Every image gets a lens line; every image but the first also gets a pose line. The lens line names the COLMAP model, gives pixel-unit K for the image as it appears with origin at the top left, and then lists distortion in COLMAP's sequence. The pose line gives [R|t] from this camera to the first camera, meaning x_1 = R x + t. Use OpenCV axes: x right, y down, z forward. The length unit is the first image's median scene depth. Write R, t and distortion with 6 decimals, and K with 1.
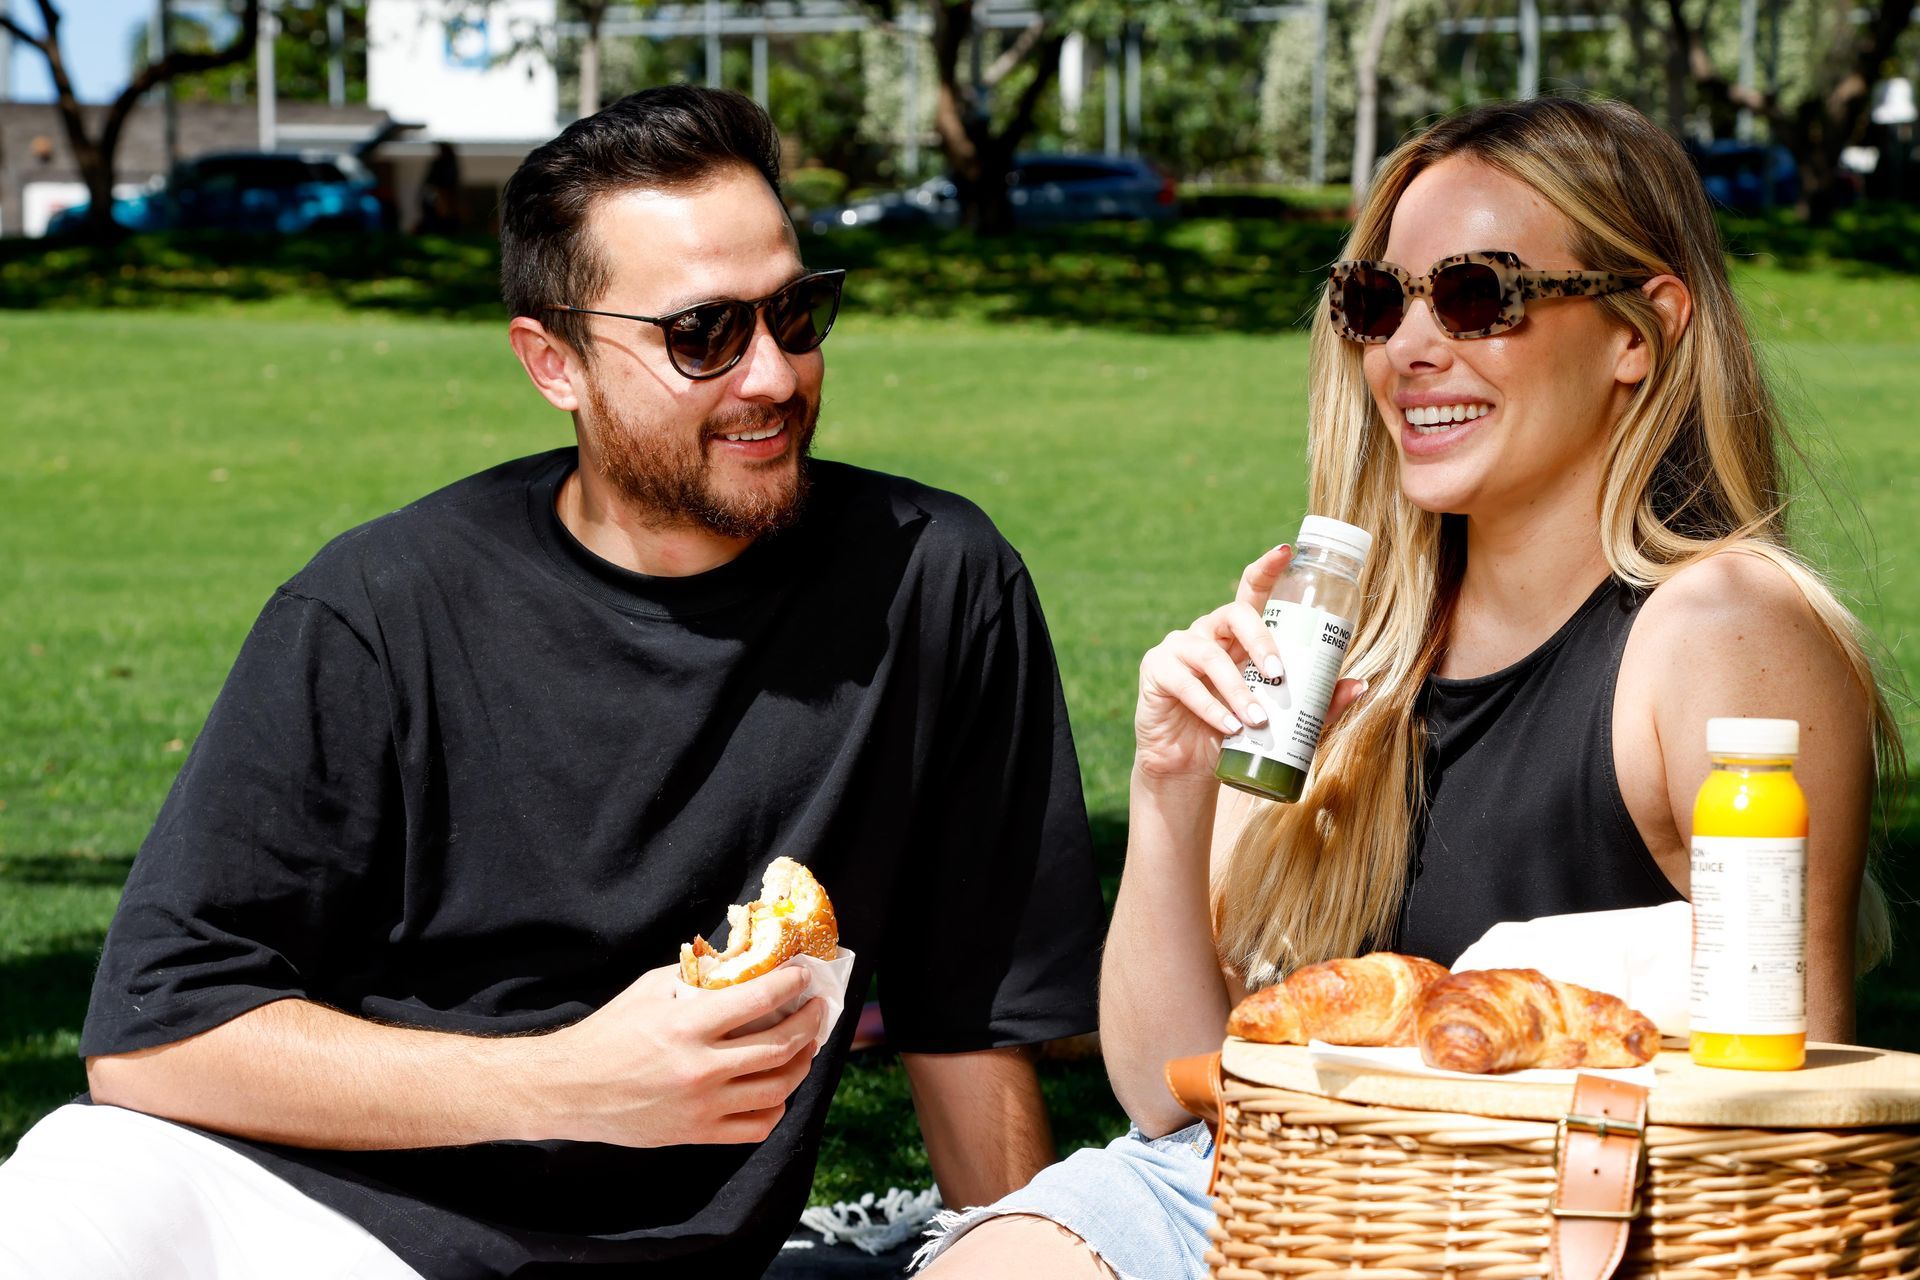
lens RADIAL K [[4465.3, 0, 950.7], [0, 4465.3, 619.6], [0, 0, 1]] dist [0.448160, 0.000000]
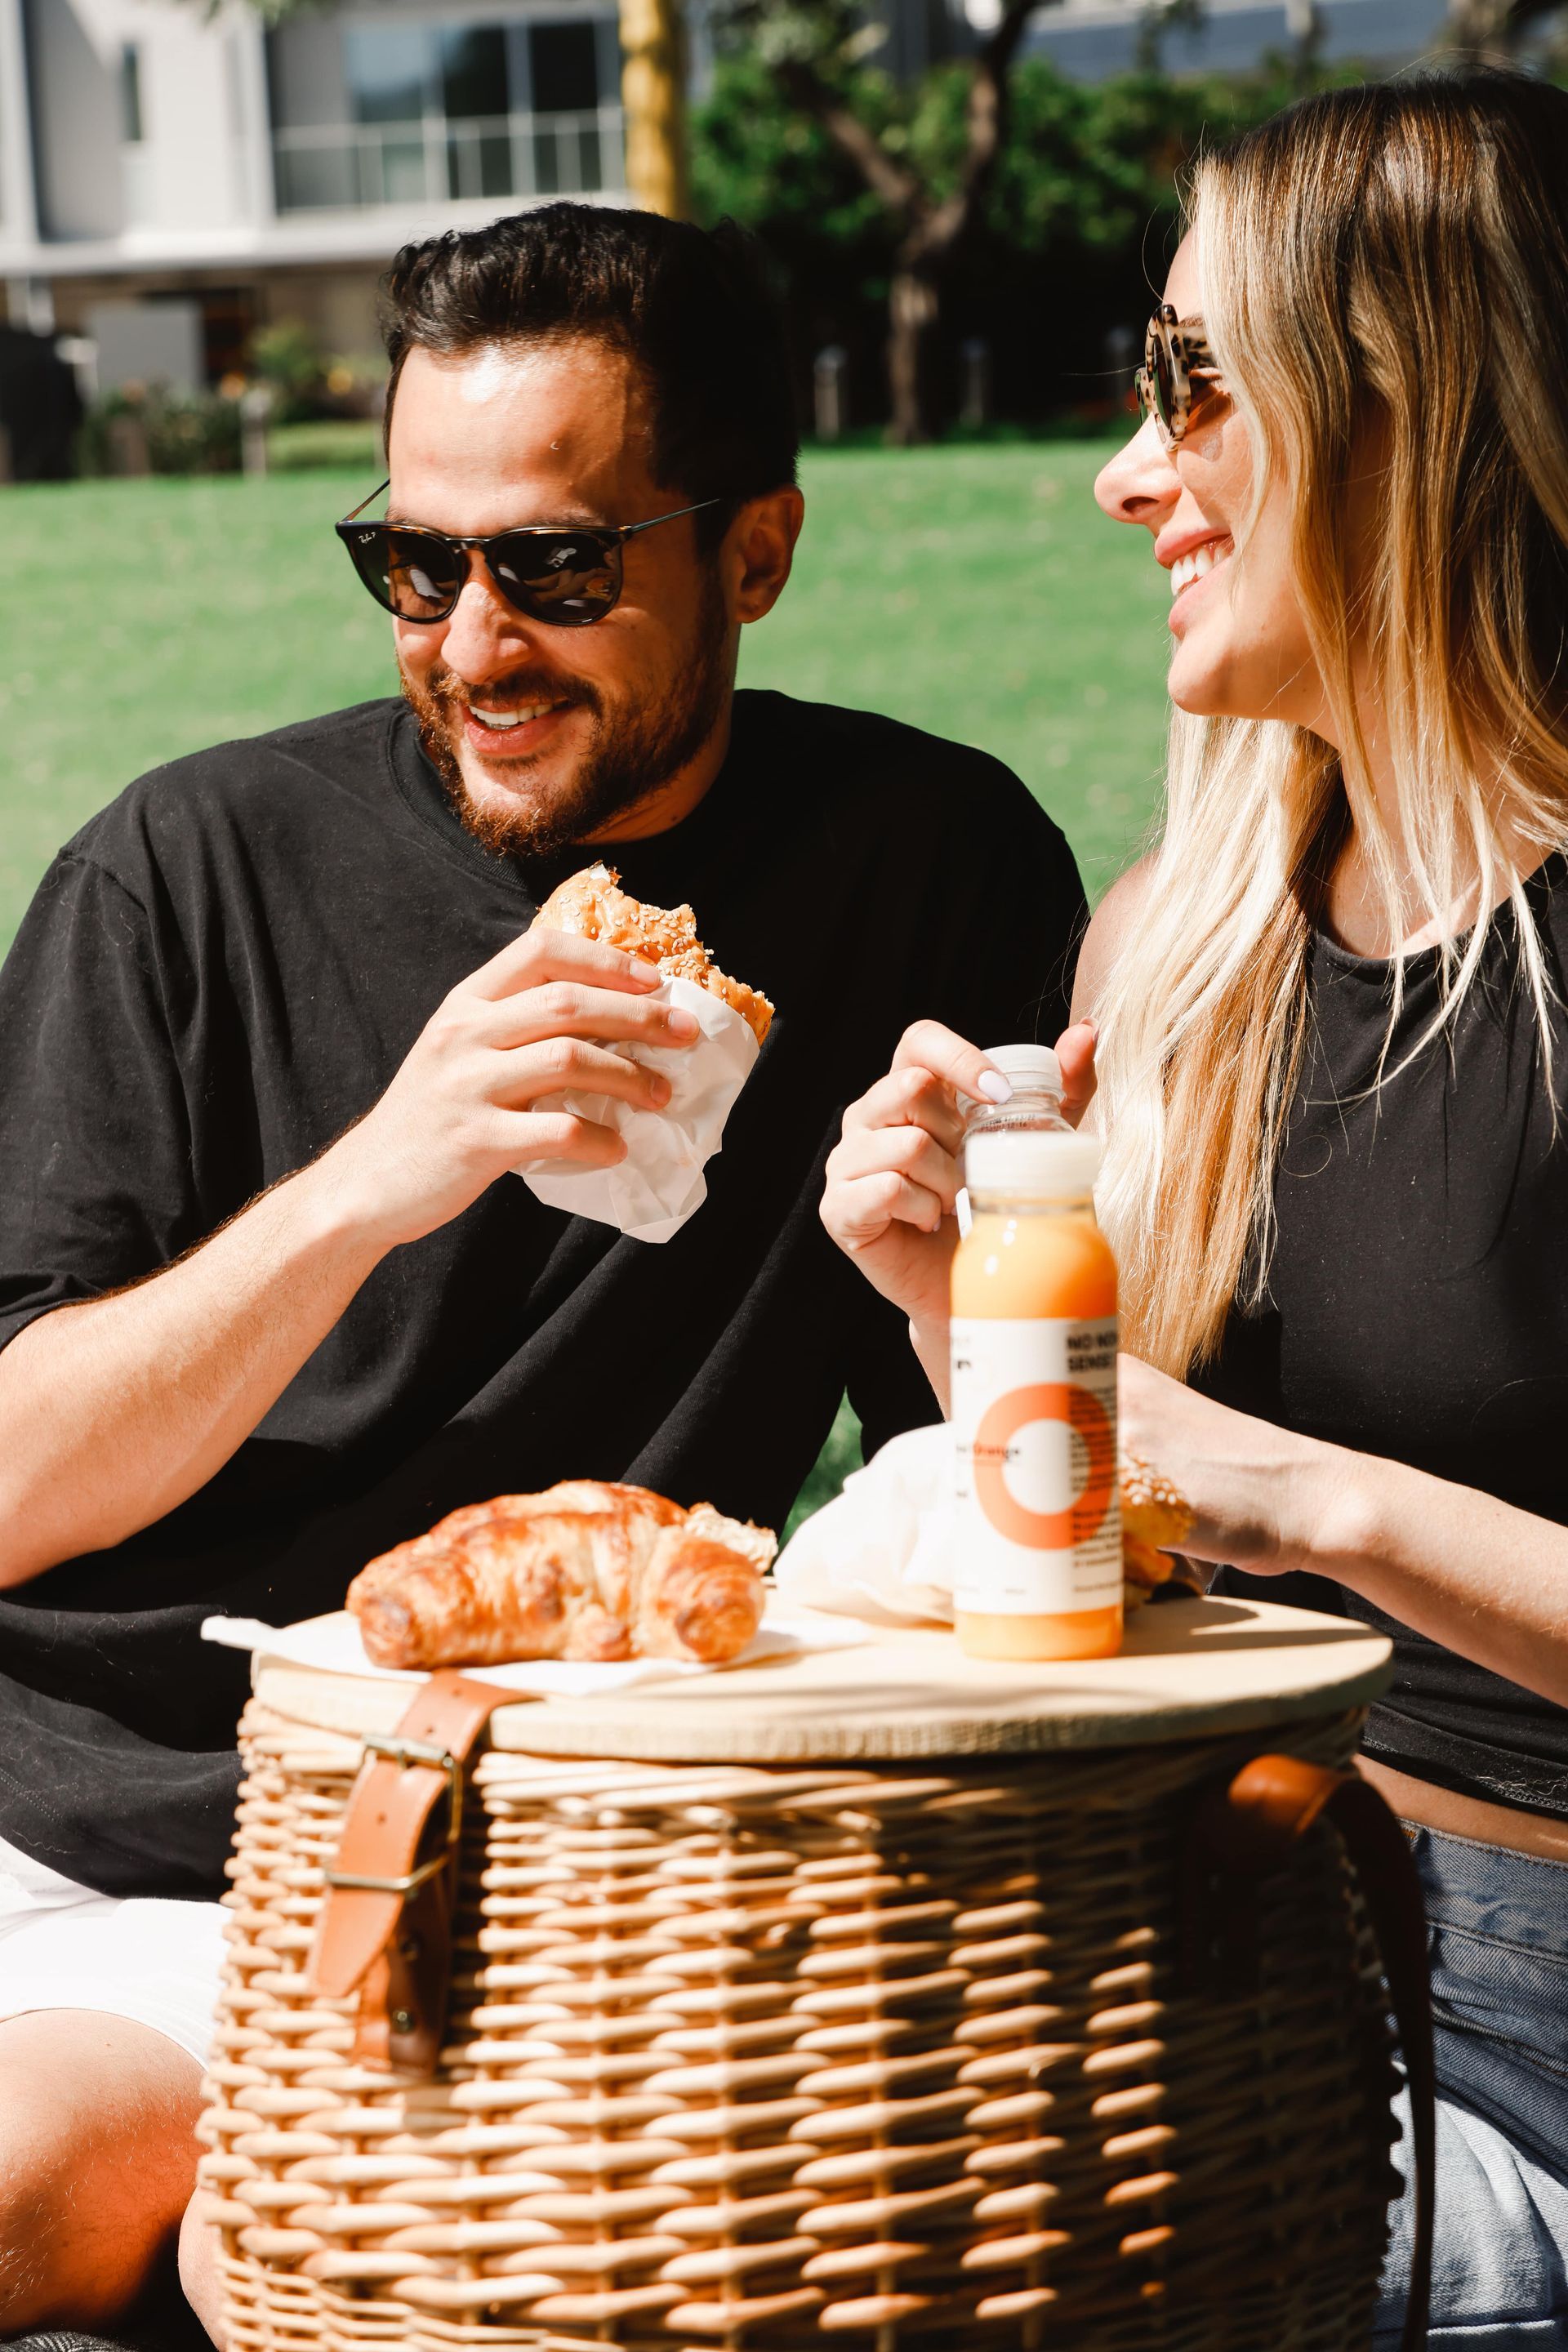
lens RADIAL K [[6407.3, 0, 797.4], [0, 6407.3, 1180.9], [0, 0, 1]] dist [0.527398, 0.000000]
pose [[0.857533, -0.004556, -0.514409, 0.491777], [0.032214, 0.998474, 0.044859, -0.010898], [0.513420, -0.055039, 0.856371, 0.147876]]
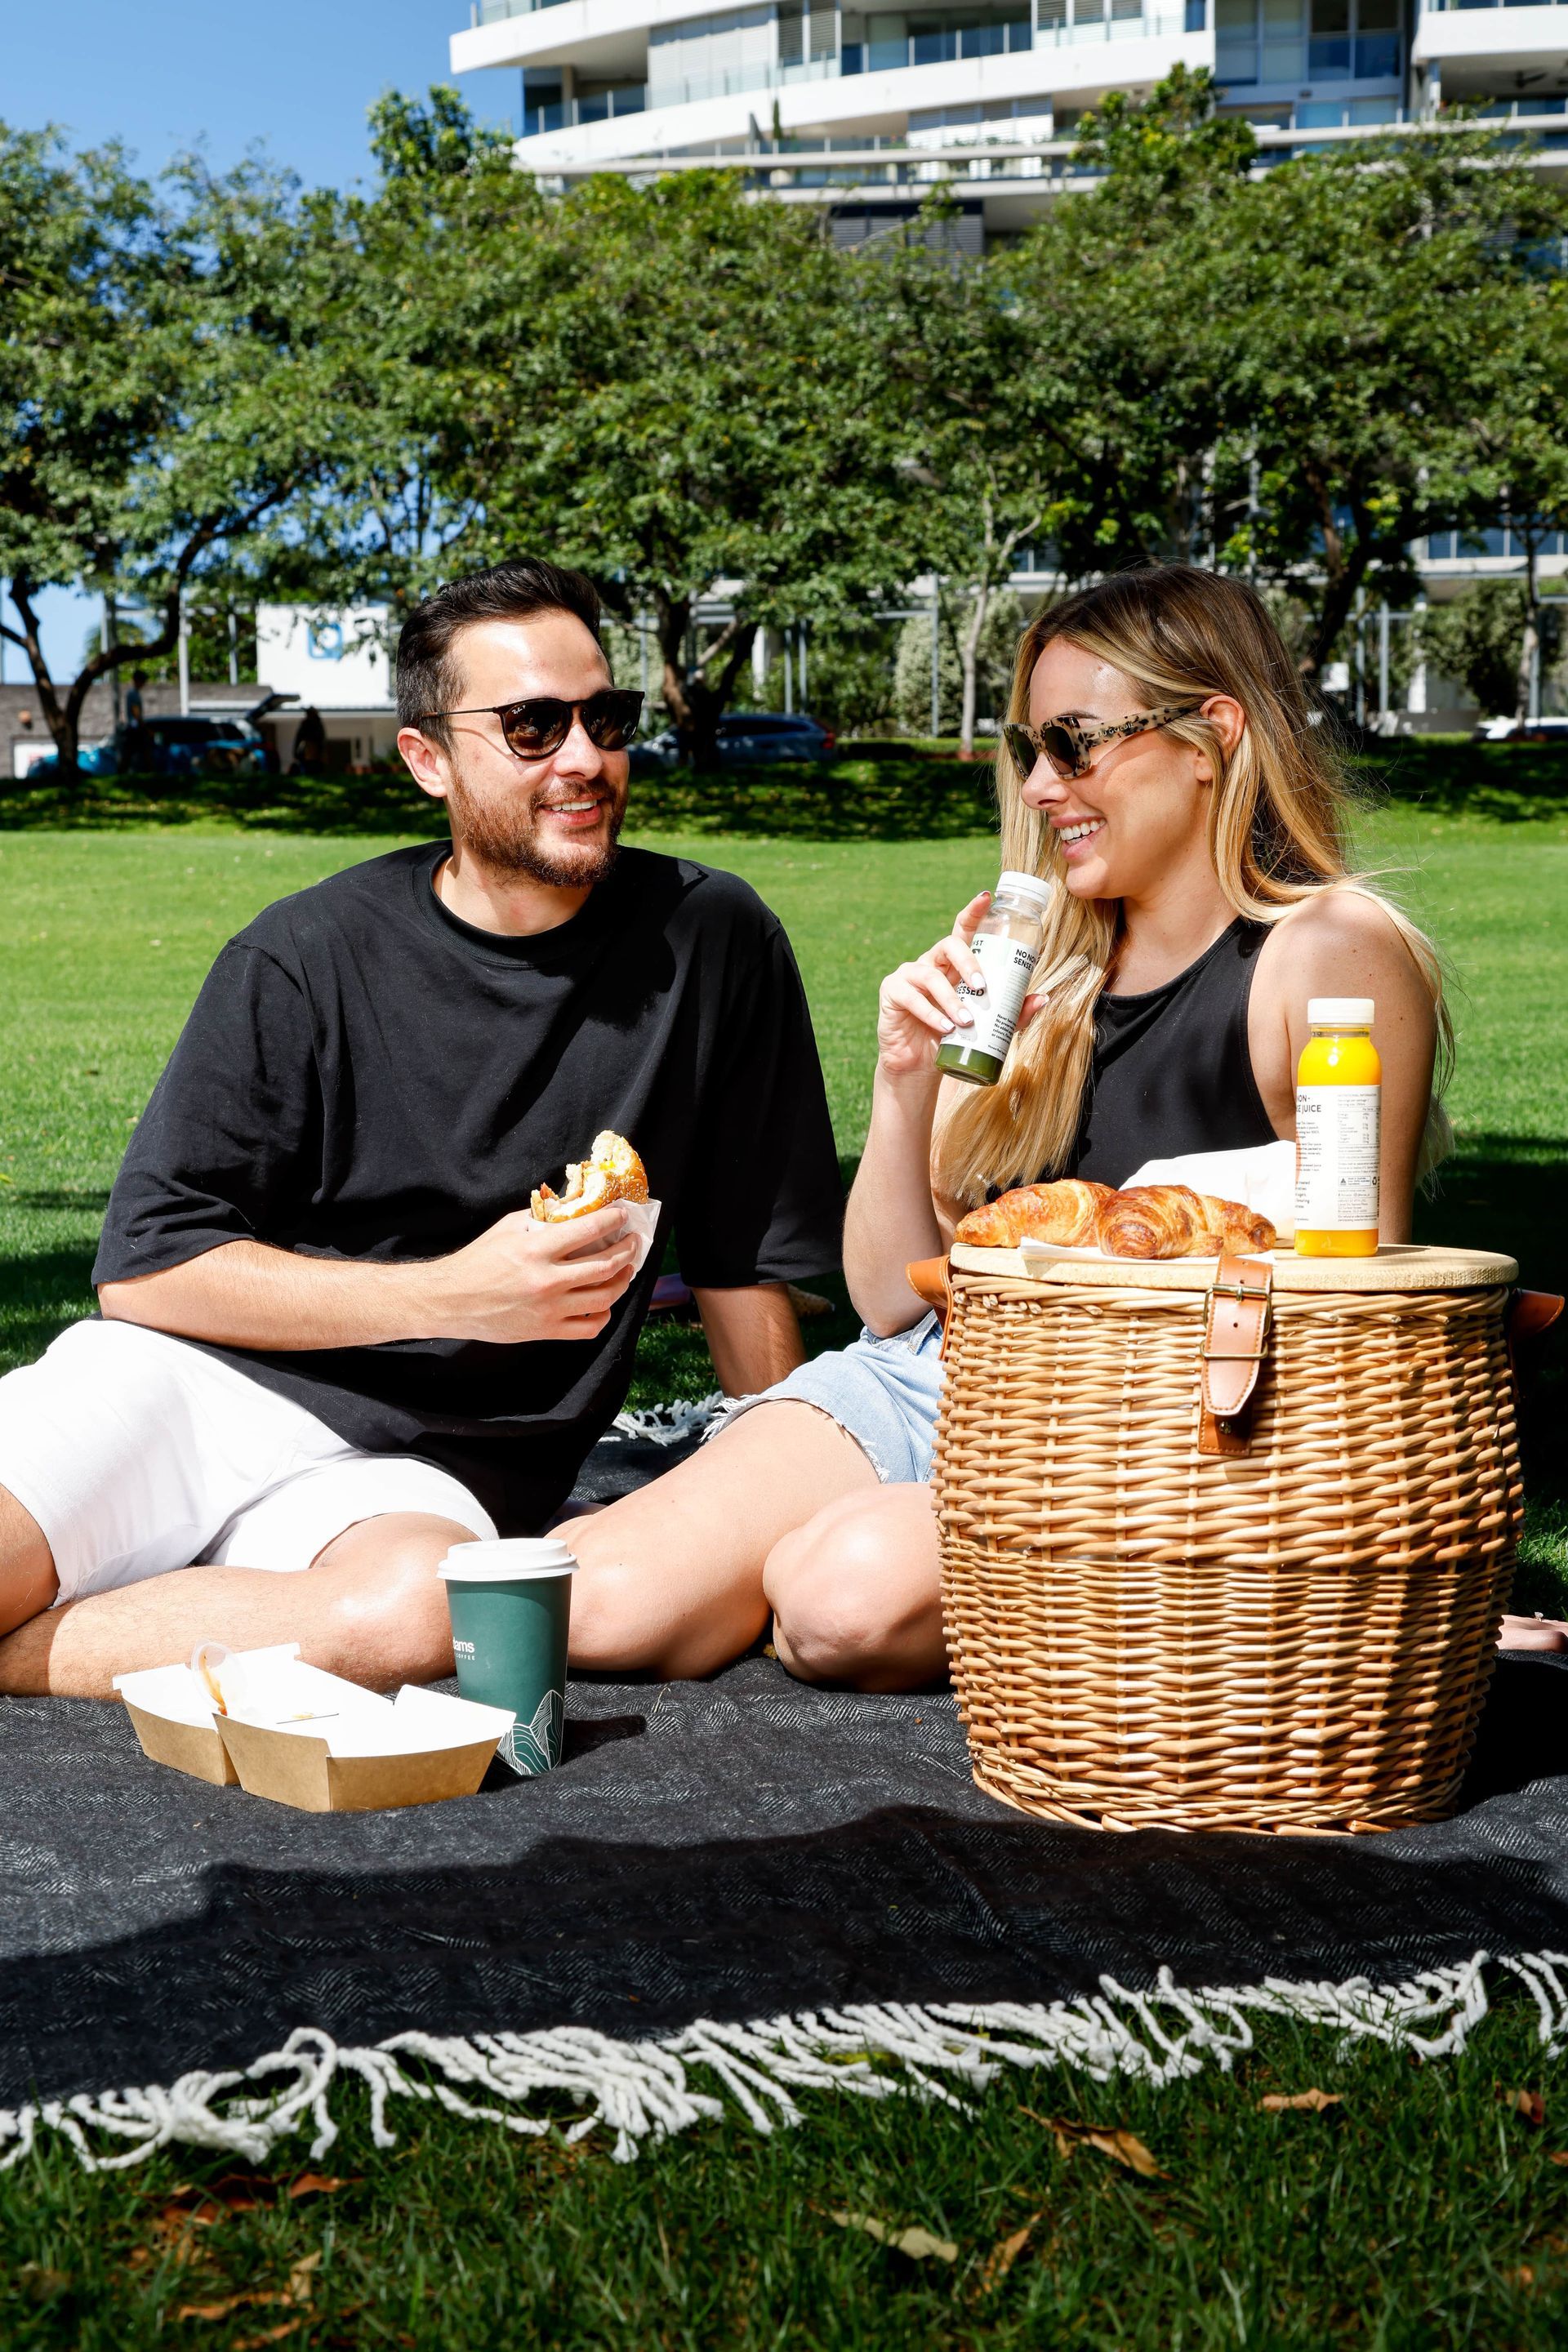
lens RADIAL K [[3177.8, 0, 772.7], [0, 3177.8, 1169.1], [0, 0, 1]] dist [0.144567, 0.000000]
pose [[0.999481, -0.010784, 0.030353, -0.016408], [0.009669, 0.999282, 0.036634, 0.027977], [-0.030726, -0.036321, 0.998868, 0.043341]]
